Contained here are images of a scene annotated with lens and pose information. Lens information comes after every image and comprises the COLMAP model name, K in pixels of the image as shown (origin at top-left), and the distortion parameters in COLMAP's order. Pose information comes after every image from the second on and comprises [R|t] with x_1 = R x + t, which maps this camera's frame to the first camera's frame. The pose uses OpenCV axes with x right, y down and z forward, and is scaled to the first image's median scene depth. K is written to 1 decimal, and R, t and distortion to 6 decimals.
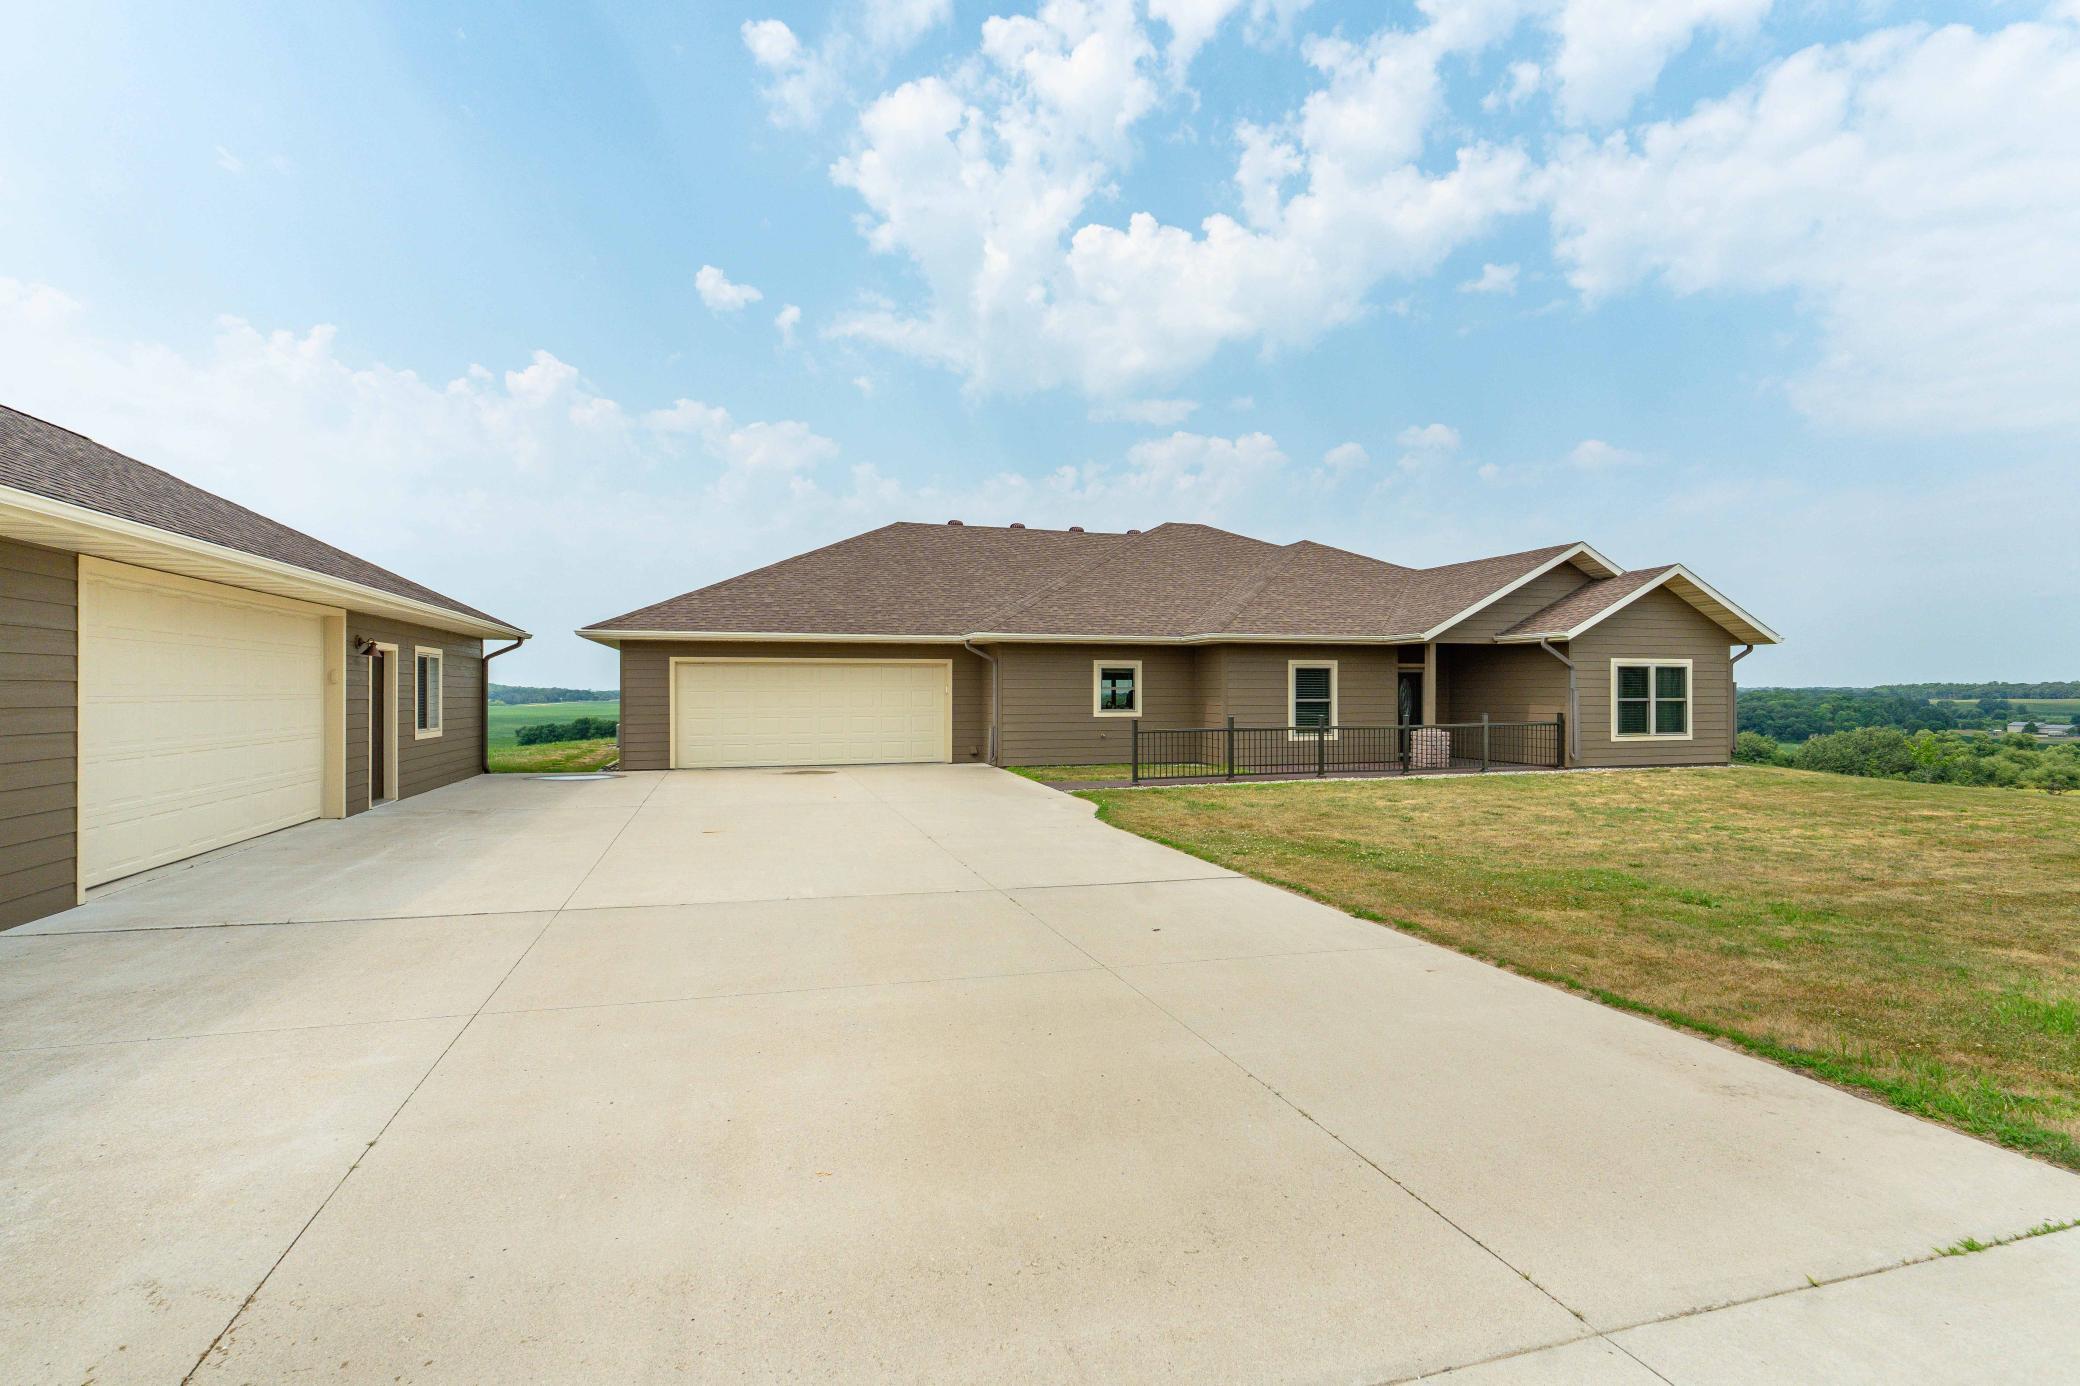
lens RADIAL K [[950.1, 0, 1039.1], [0, 950.1, 689.4], [0, 0, 1]] dist [-0.003791, 0.000205]
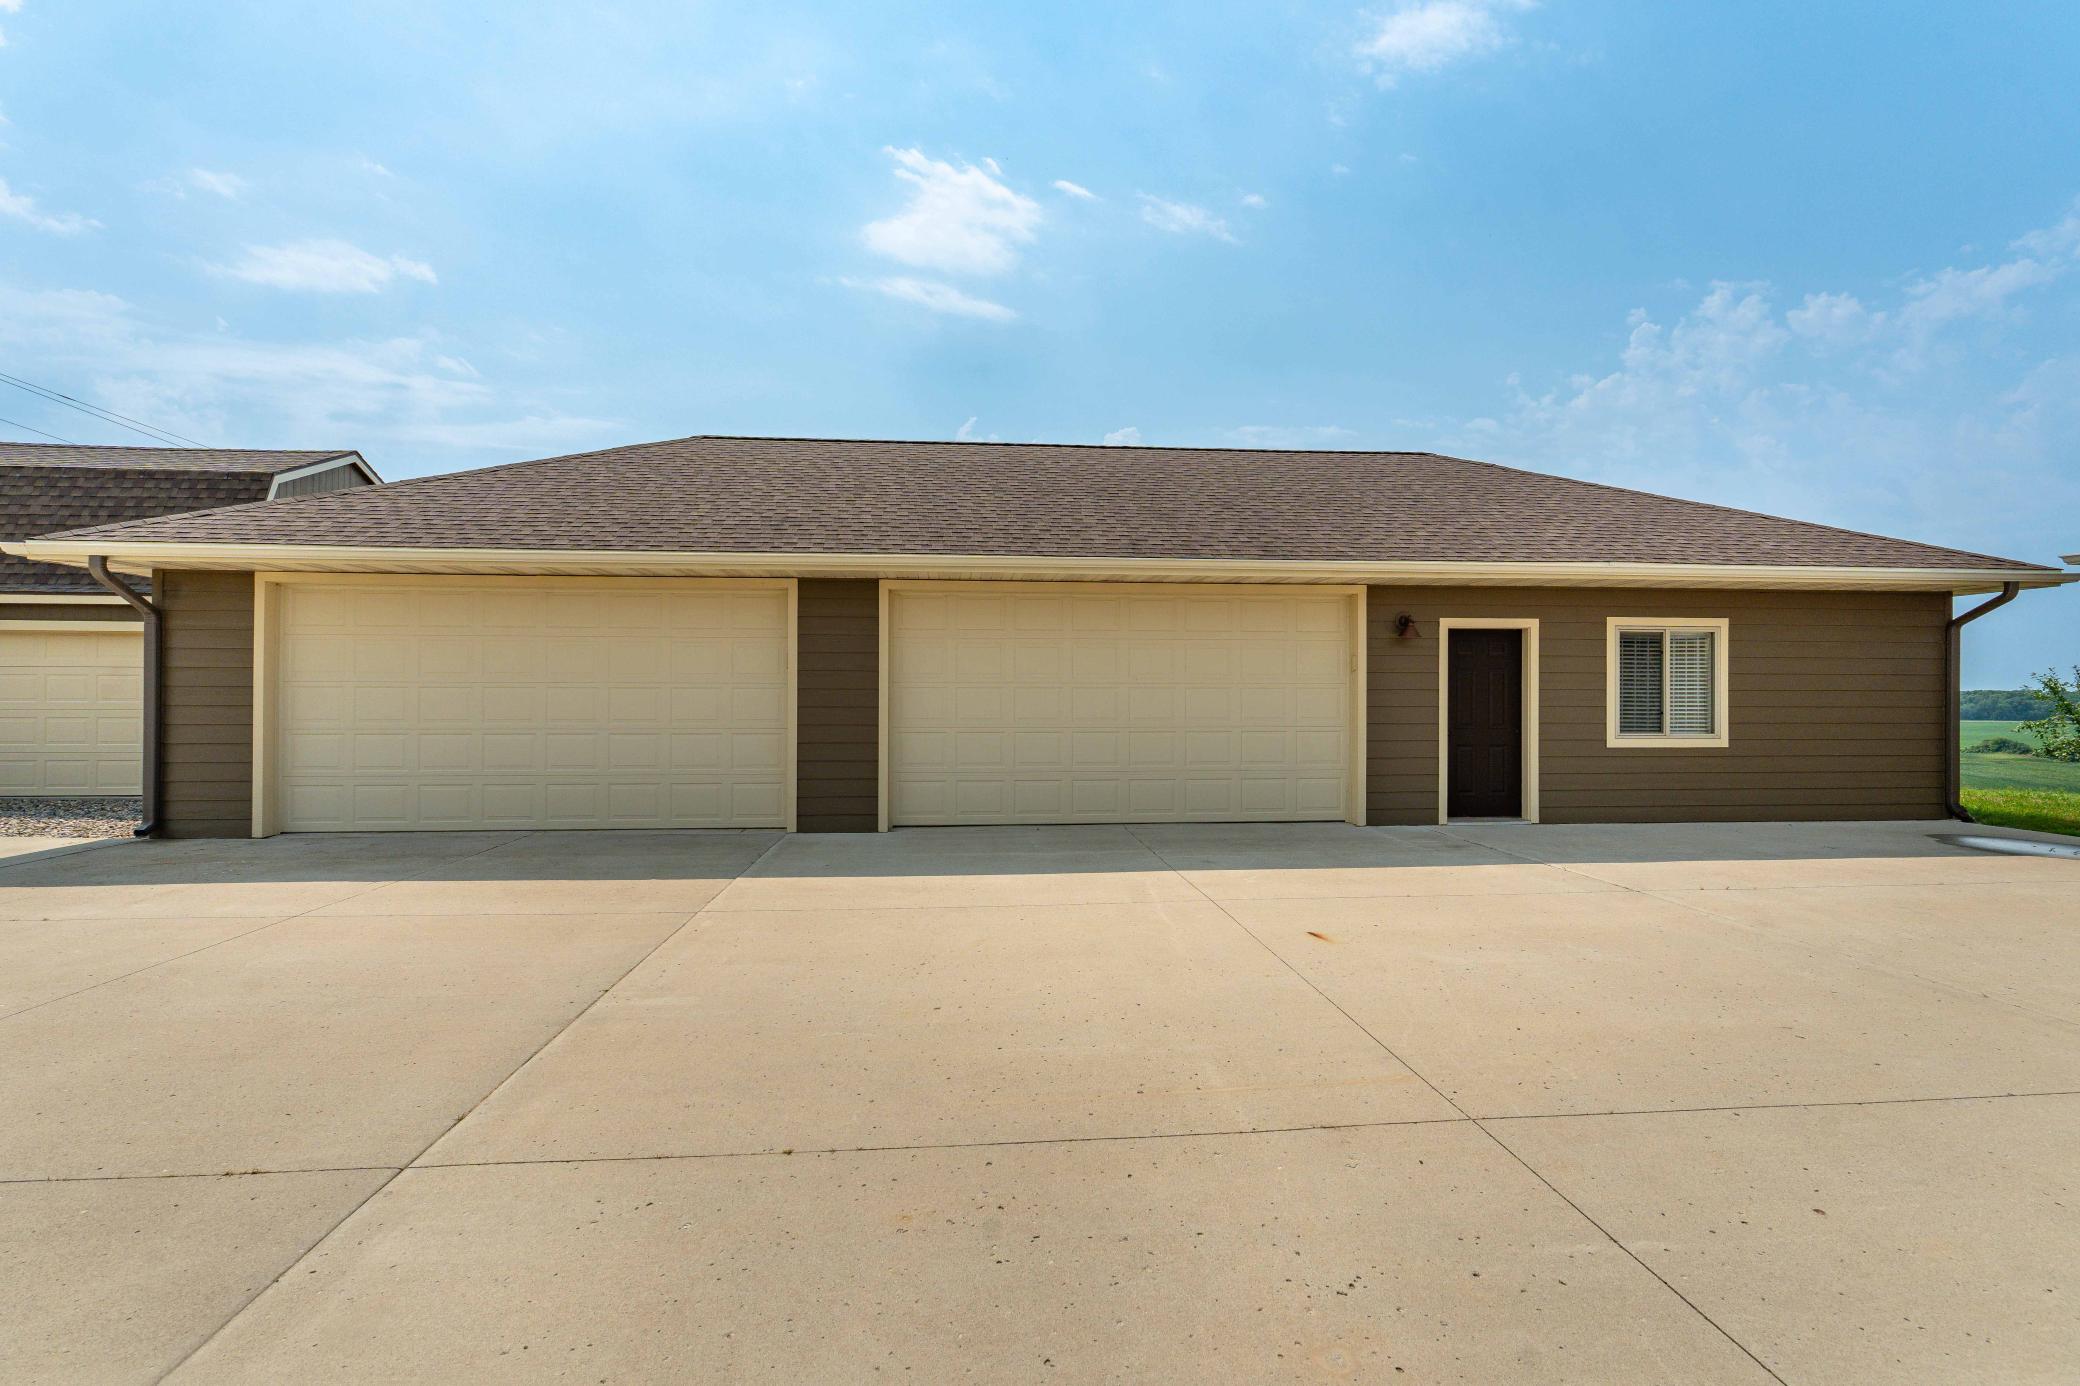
lens RADIAL K [[963.8, 0, 1035.7], [0, 963.8, 699.0], [0, 0, 1]] dist [-0.001571, -0.000278]
pose [[-0.220702, 0.000208, -0.975341, 0.117339], [0.003813, 0.999993, -0.000649, 0.010605], [0.975334, -0.003862, -0.220702, 0.510920]]
